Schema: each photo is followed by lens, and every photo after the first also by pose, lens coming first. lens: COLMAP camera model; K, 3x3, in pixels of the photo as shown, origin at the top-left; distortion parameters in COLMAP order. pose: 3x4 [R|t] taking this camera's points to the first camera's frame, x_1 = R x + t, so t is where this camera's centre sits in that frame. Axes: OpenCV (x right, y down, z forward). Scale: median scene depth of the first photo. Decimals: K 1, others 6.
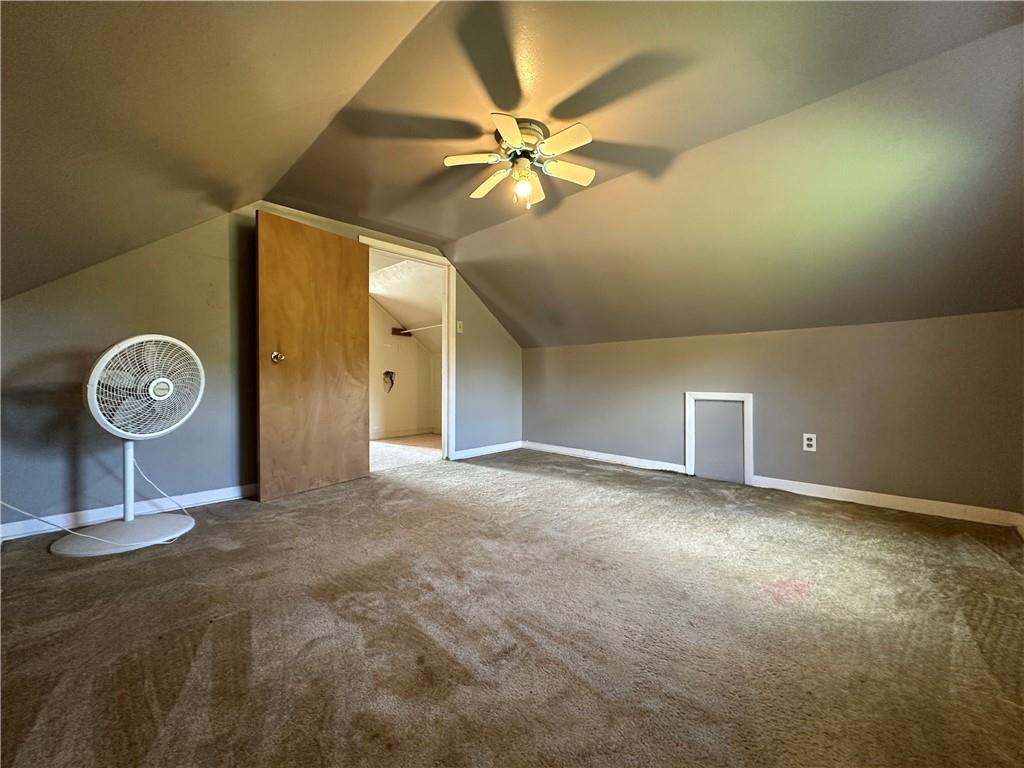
lens RADIAL K [[408.2, 0, 510.8], [0, 408.2, 383.9], [0, 0, 1]] dist [-0.001498, 0.000366]
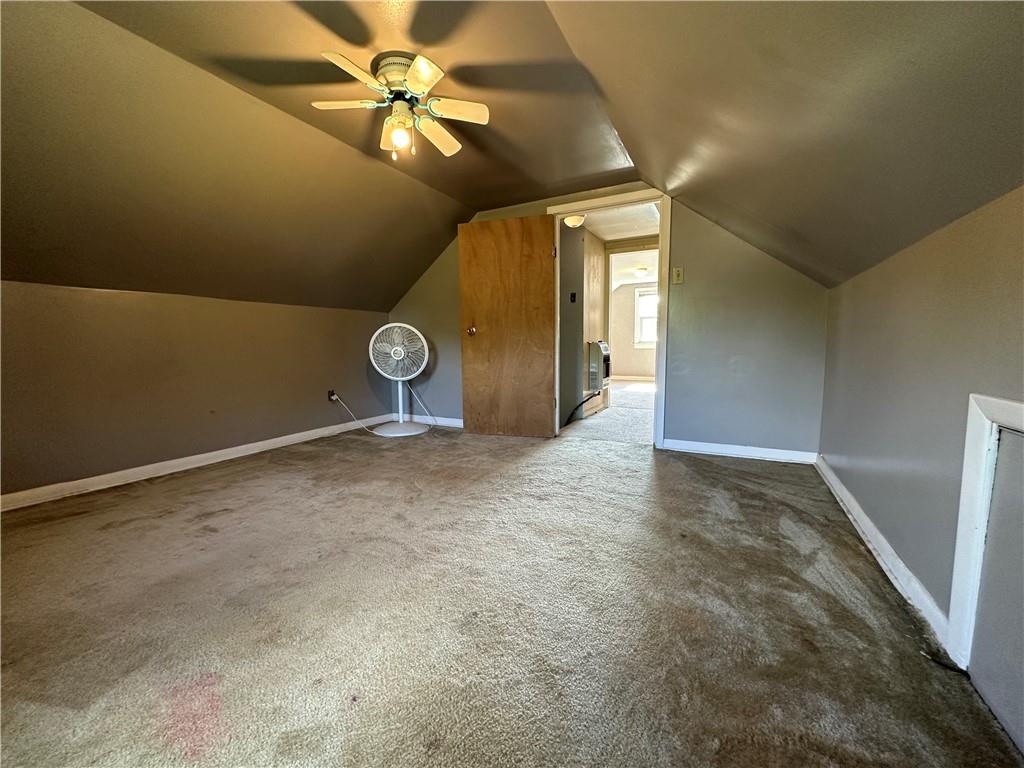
lens RADIAL K [[408.2, 0, 510.8], [0, 408.2, 383.9], [0, 0, 1]] dist [-0.001498, 0.000366]
pose [[0.285946, 0.089603, -0.954047, 0.830805], [-0.003515, 0.995710, 0.092462, -0.016957], [0.958239, -0.023086, 0.285035, 0.793243]]
